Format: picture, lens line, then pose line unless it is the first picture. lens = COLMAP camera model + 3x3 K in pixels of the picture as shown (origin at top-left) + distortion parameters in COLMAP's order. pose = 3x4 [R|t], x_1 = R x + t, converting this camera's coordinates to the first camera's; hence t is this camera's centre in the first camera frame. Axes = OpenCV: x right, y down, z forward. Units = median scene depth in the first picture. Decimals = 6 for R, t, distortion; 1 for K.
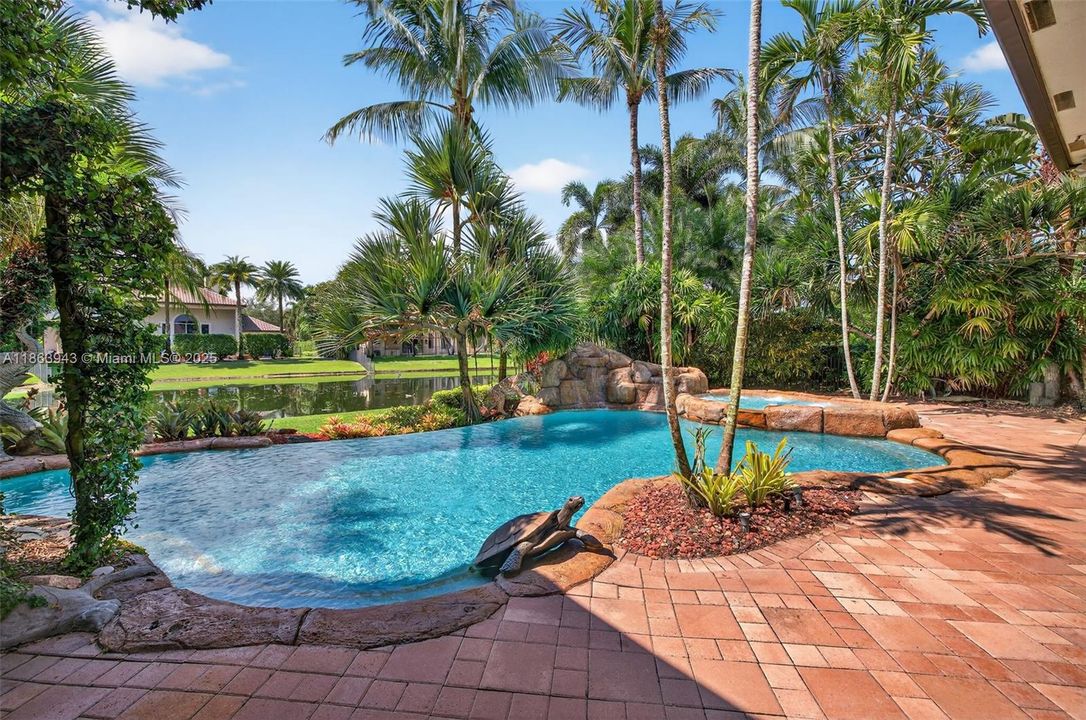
lens RADIAL K [[455.4, 0, 549.2], [0, 455.4, 355.1], [0, 0, 1]] dist [-0.000050, -0.000028]
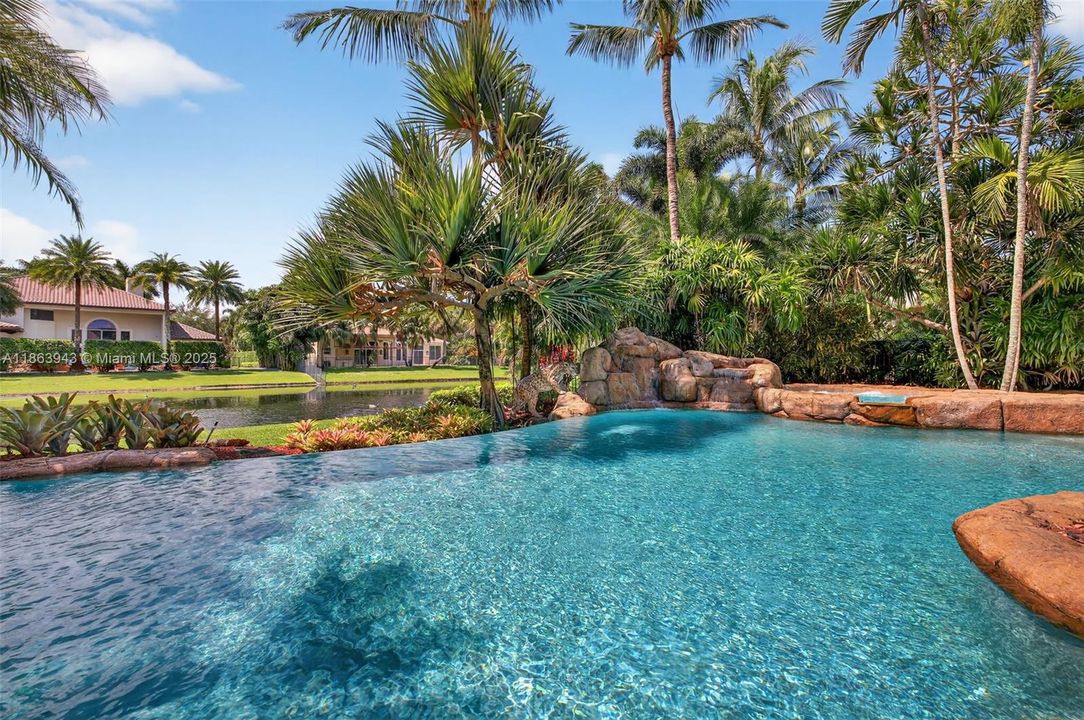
lens RADIAL K [[453.7, 0, 544.2], [0, 453.7, 356.1], [0, 0, 1]] dist [0.001257, 0.000507]
pose [[0.995424, 0.002293, 0.095528, -0.121300], [0.000740, 0.999497, -0.031705, 0.040592], [-0.095553, 0.031631, 0.994922, 0.185051]]
